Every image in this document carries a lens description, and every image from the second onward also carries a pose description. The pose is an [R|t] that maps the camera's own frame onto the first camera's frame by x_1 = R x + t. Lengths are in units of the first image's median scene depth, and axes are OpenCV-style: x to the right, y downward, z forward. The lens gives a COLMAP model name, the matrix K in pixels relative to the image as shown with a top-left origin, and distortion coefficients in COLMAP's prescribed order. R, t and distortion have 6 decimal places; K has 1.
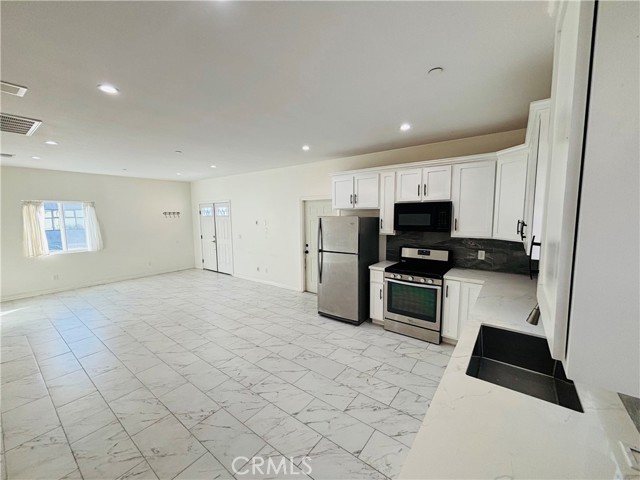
lens RADIAL K [[259.0, 0, 319.5], [0, 259.0, 239.9], [0, 0, 1]] dist [0.000907, 0.000205]
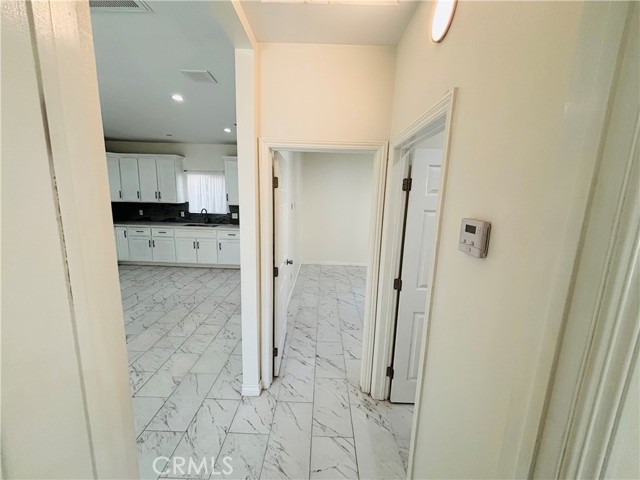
lens RADIAL K [[259.0, 0, 318.4], [0, 259.0, 240.4], [0, 0, 1]] dist [0.000907, 0.000205]
pose [[-0.586737, -0.154720, 0.794859, -1.185537], [0.059461, 0.970696, 0.232839, -0.052318], [-0.807592, 0.183879, -0.560343, 0.616932]]
